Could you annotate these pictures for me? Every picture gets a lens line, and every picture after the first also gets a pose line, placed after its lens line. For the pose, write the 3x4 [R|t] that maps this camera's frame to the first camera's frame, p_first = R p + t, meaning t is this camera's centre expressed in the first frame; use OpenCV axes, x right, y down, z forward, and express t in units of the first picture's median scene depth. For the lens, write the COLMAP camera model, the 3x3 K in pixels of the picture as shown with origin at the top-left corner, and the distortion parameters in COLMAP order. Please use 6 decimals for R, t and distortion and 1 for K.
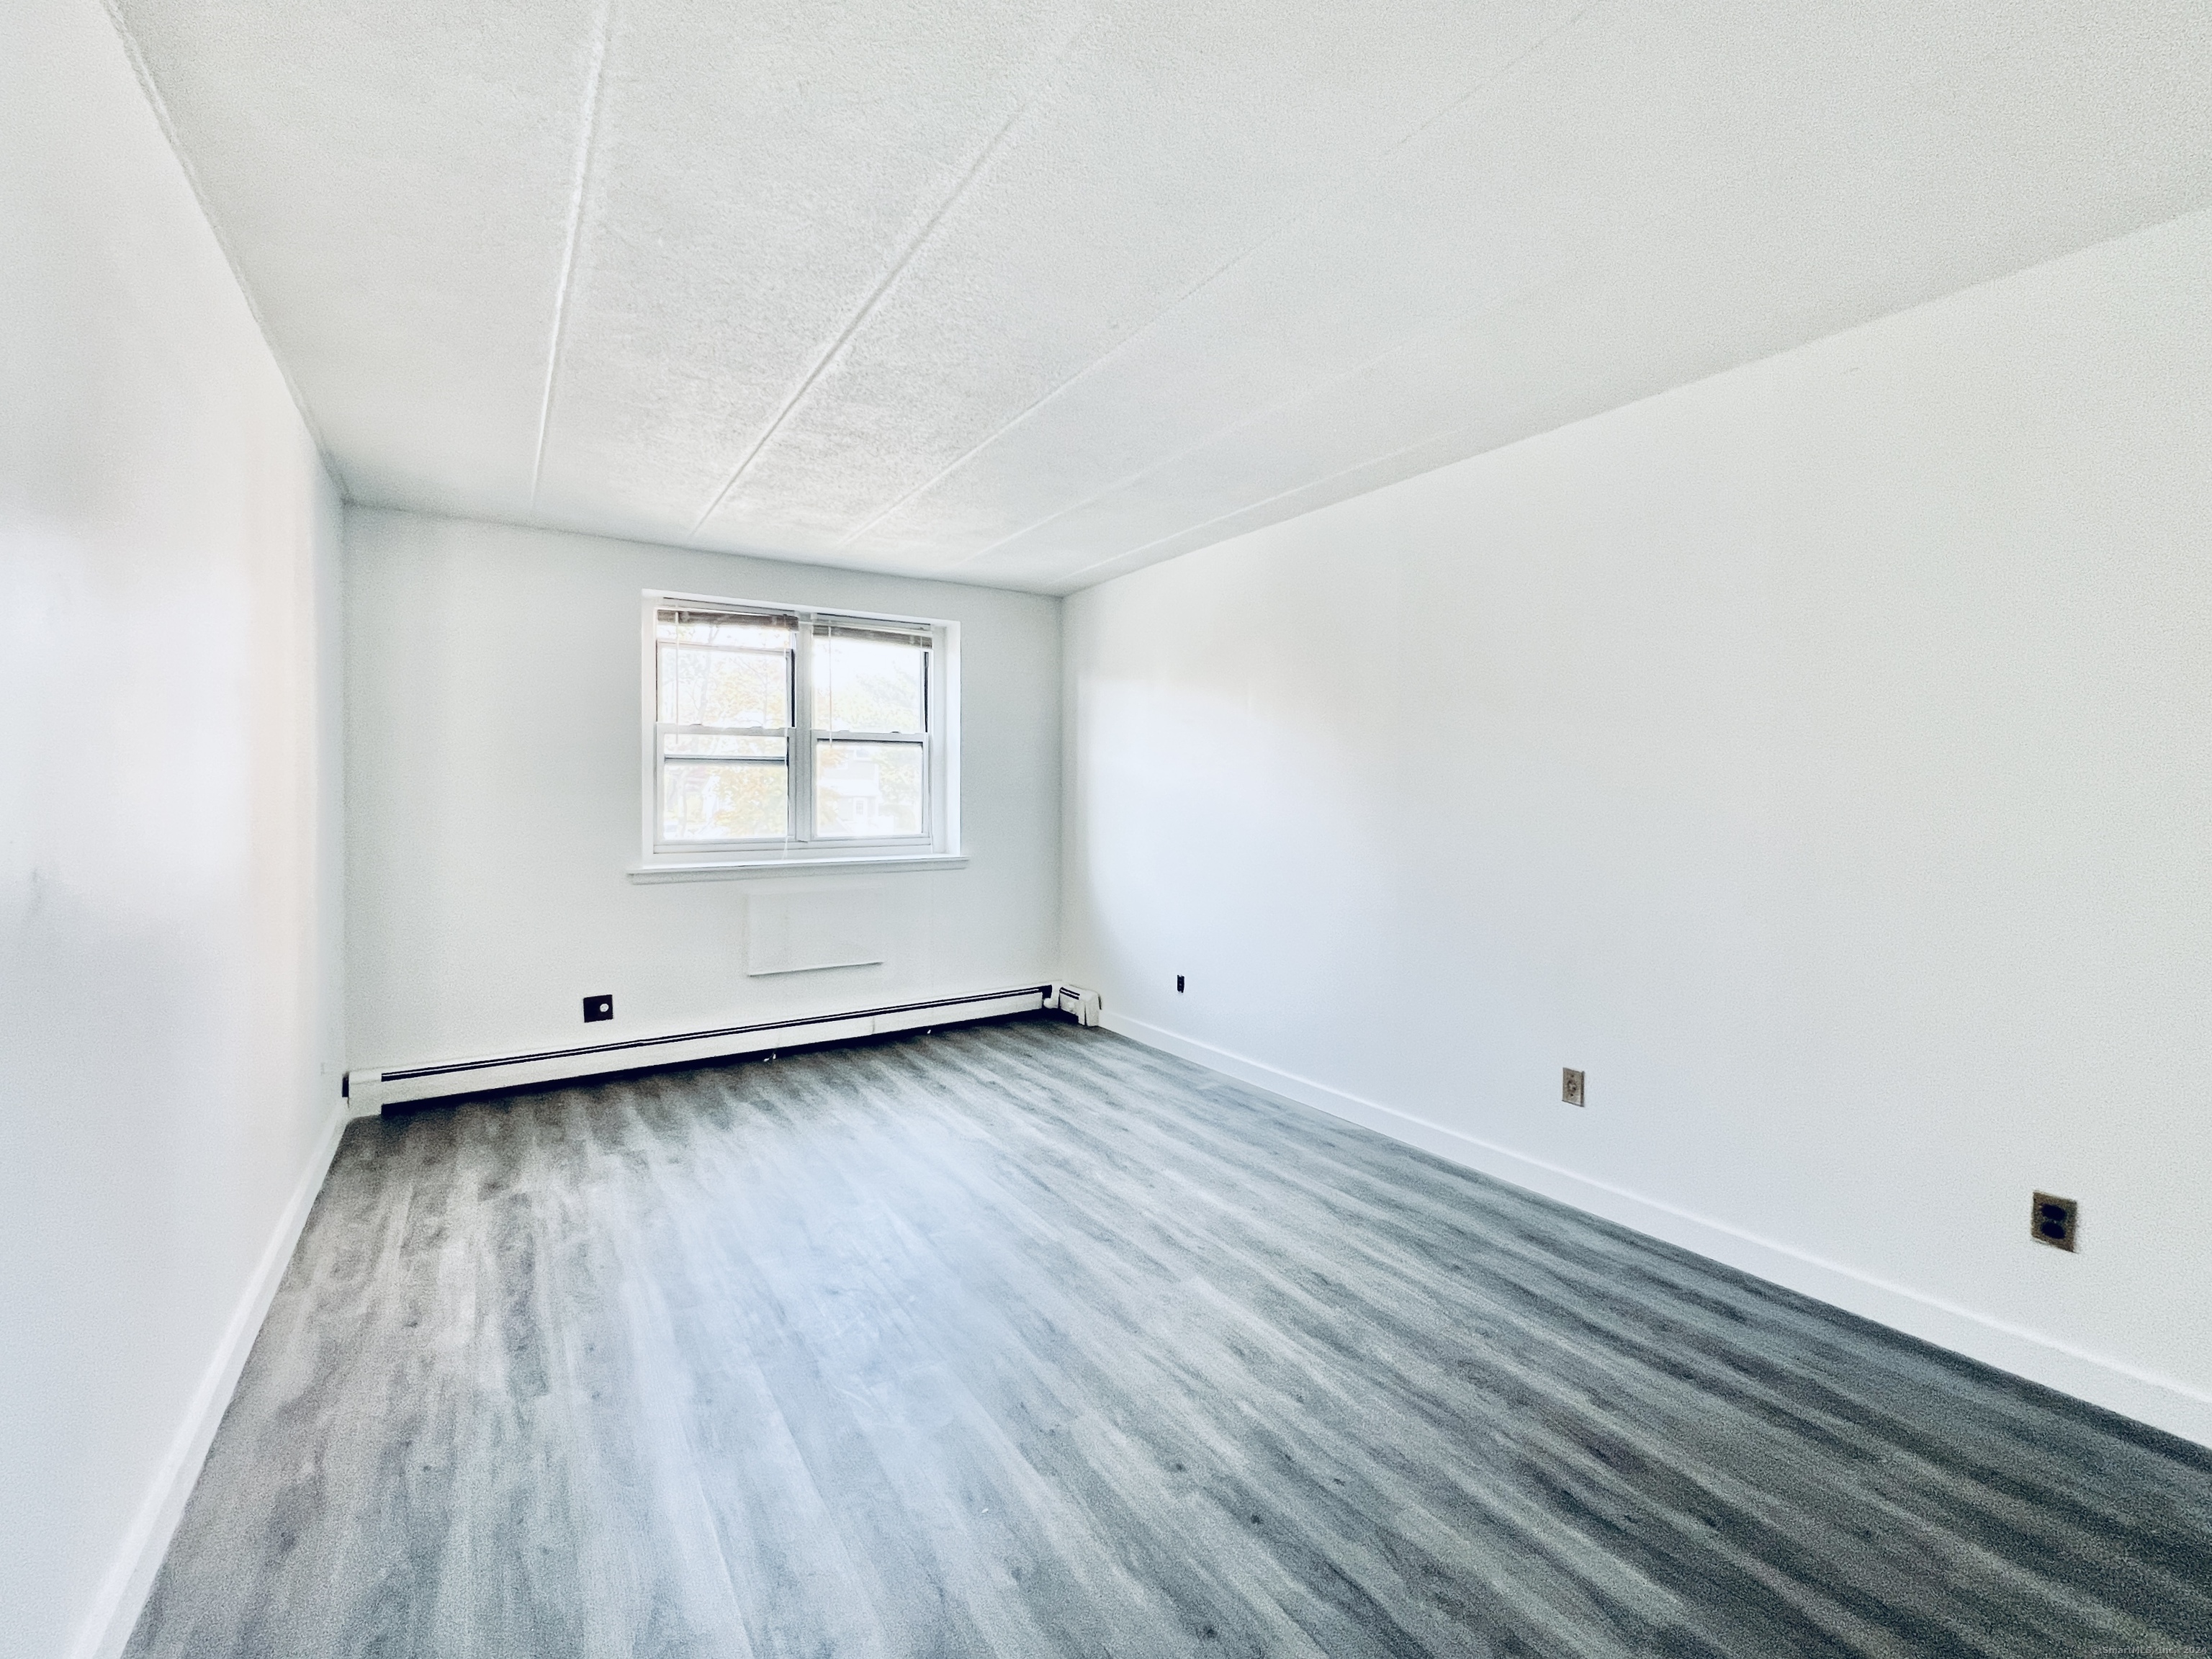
lens RADIAL K [[936.4, 0, 1072.8], [0, 936.4, 805.9], [0, 0, 1]] dist [0.000876, -0.000132]
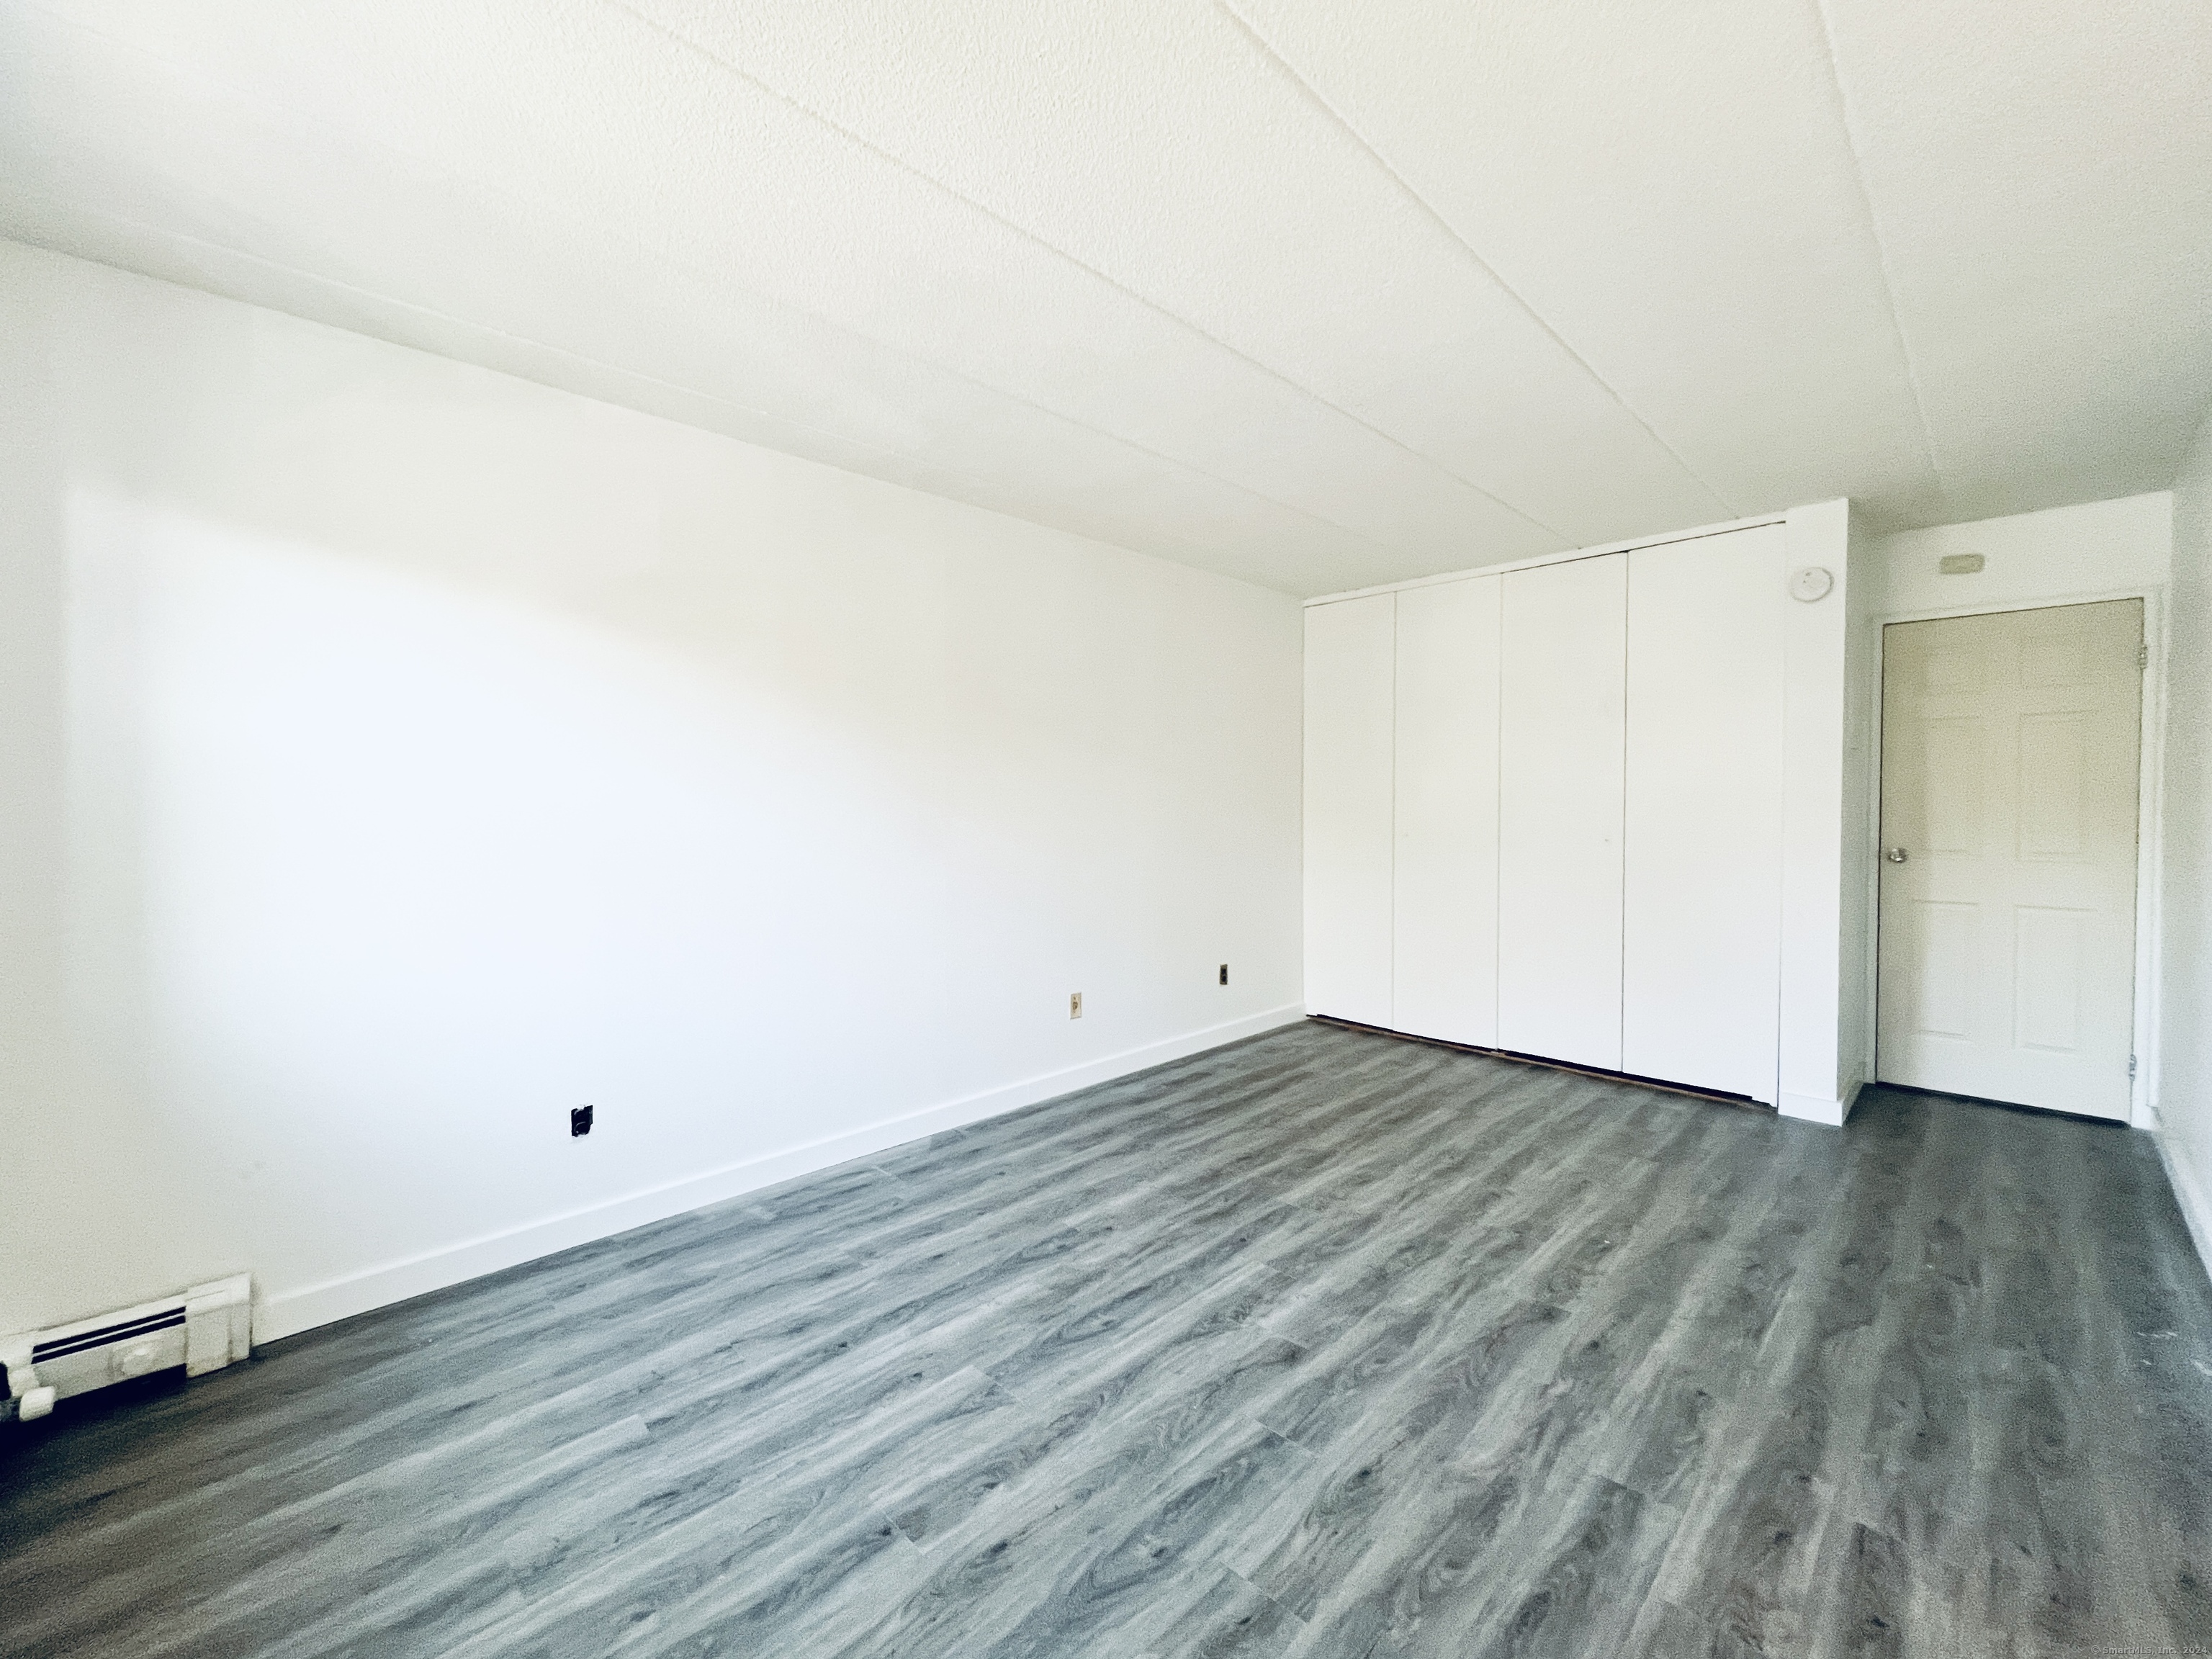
lens RADIAL K [[918.5, 0, 1106.0], [0, 918.5, 829.5], [0, 0, 1]] dist [0.000253, -0.000276]
pose [[-0.230039, -0.032661, 0.972633, -0.617165], [0.014023, 0.999222, 0.036870, -0.013413], [-0.973080, 0.022120, -0.229402, 0.955044]]
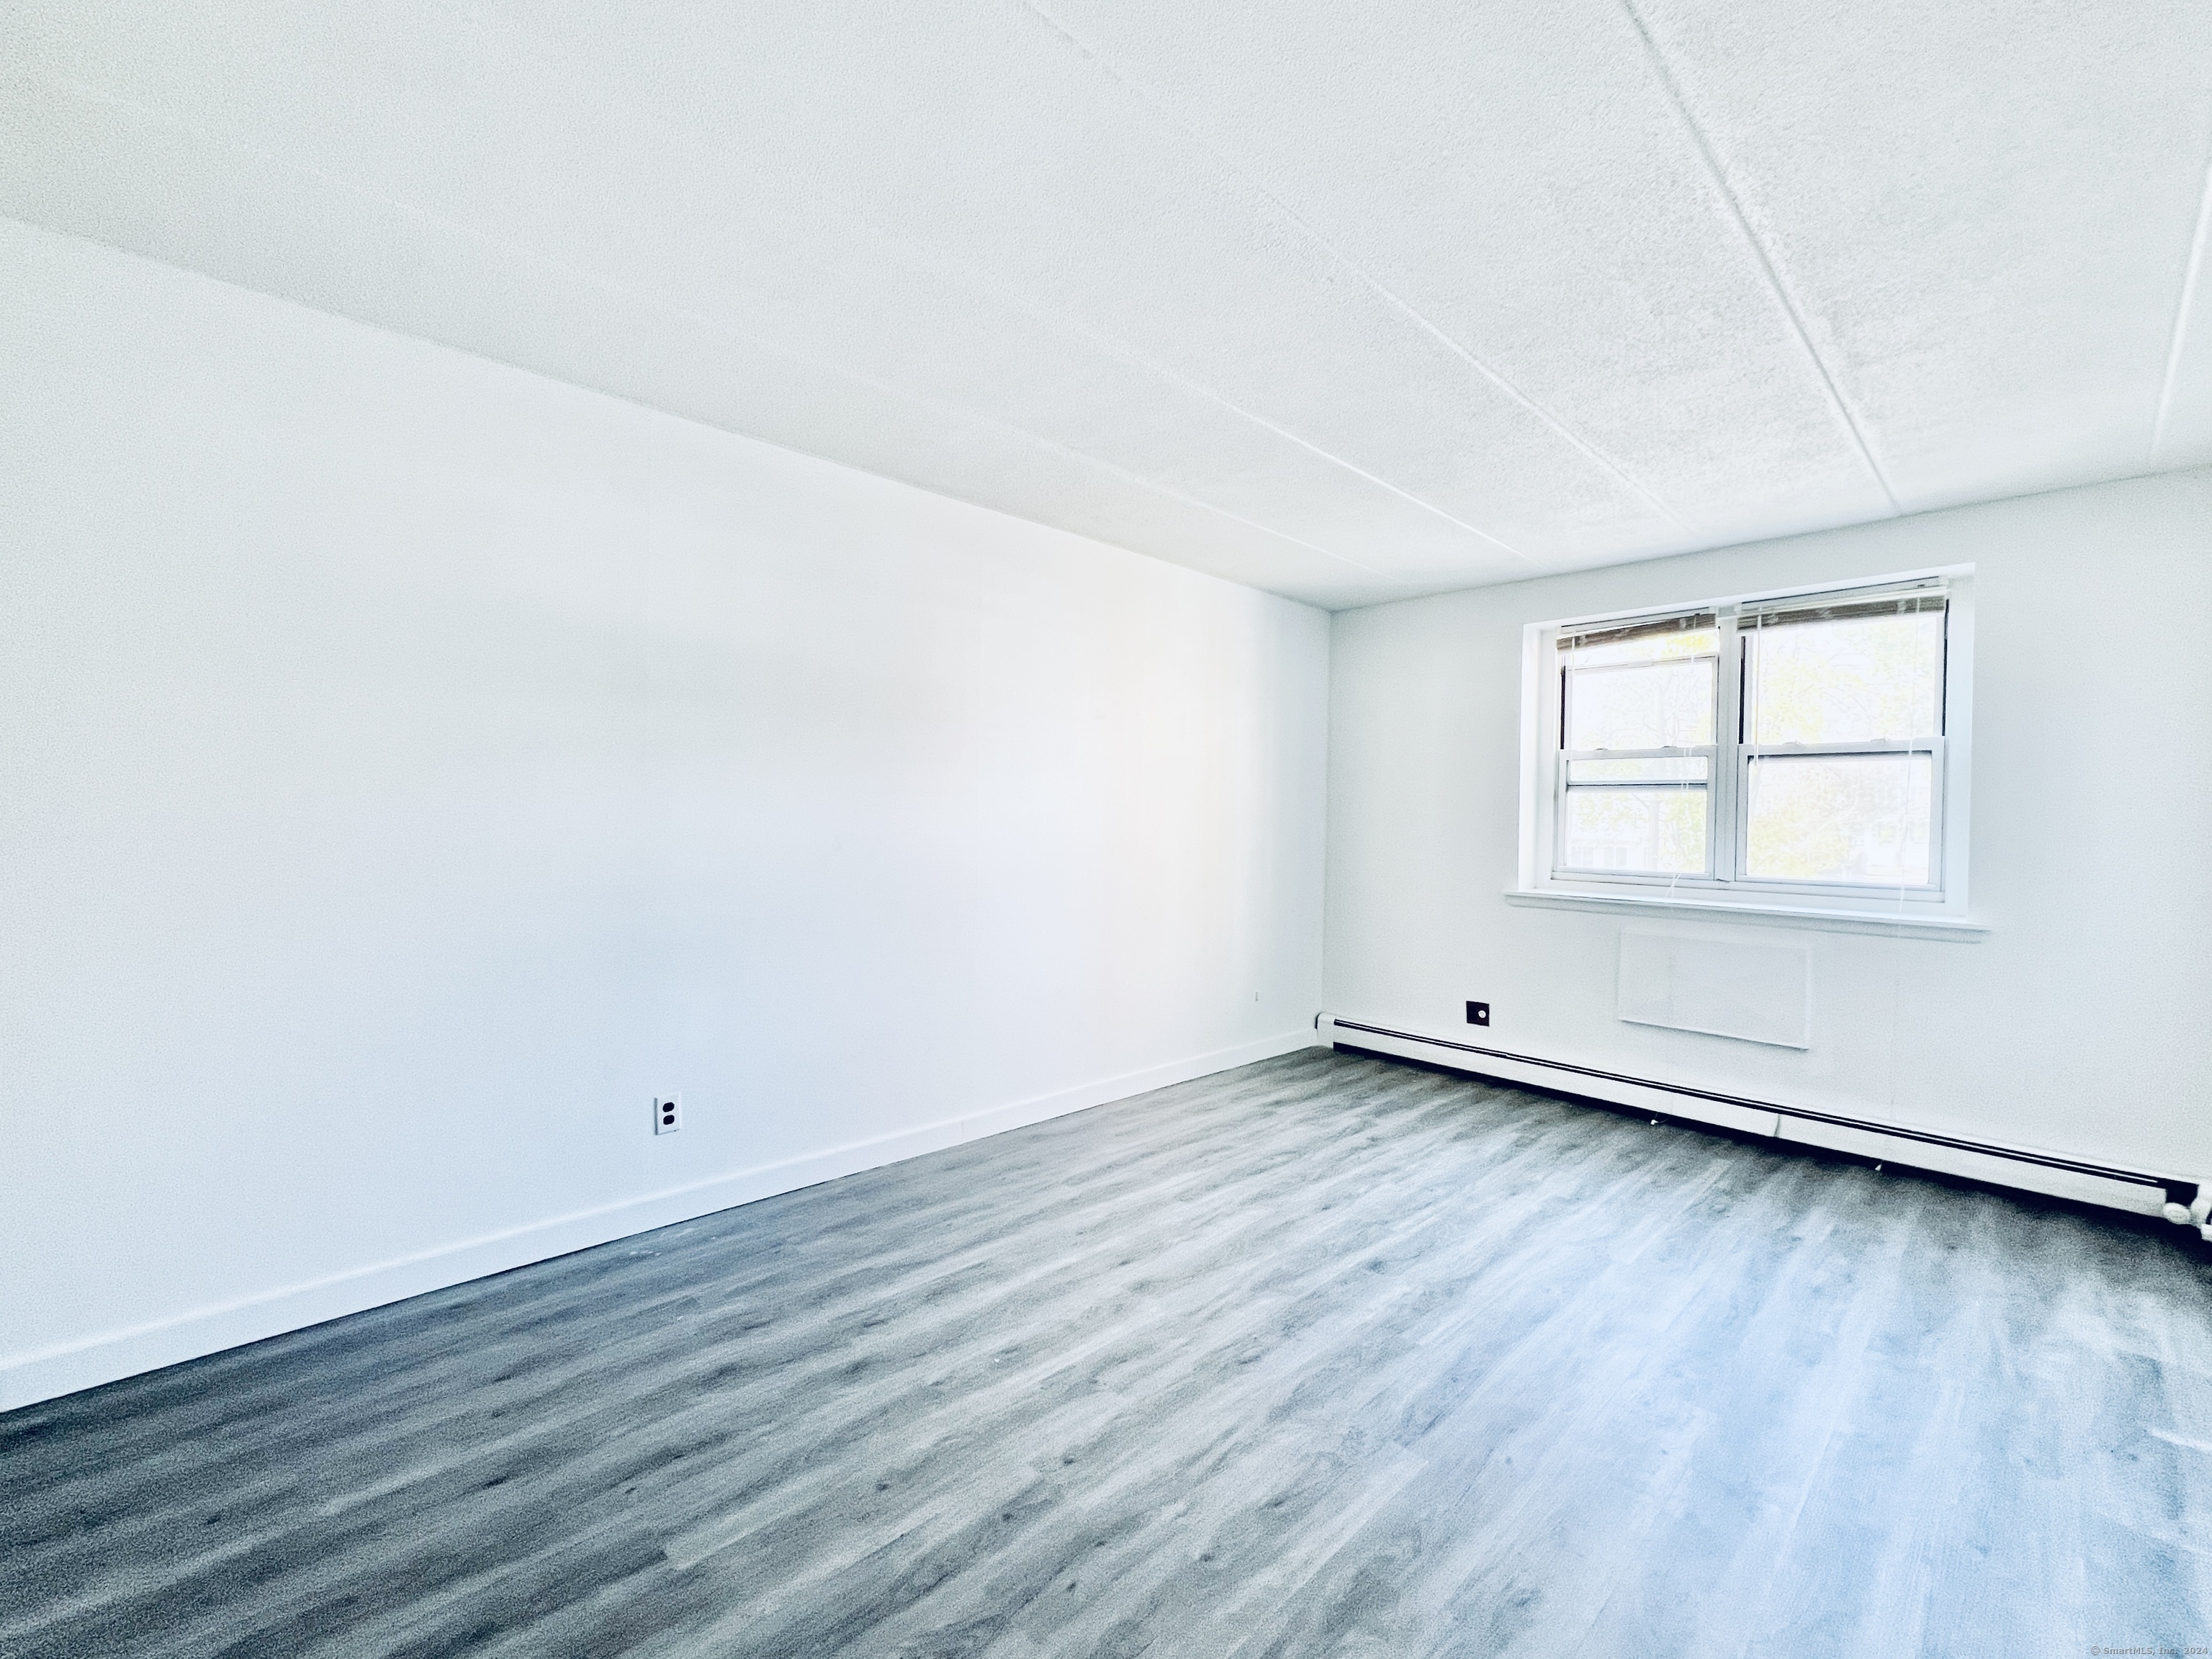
lens RADIAL K [[918.5, 0, 1106.0], [0, 918.5, 829.5], [0, 0, 1]] dist [0.000253, -0.000276]
pose [[0.206398, 0.019421, -0.978275, 0.509637], [-0.030564, 0.999443, 0.013393, -0.002178], [0.977991, 0.027136, 0.206876, 0.377368]]
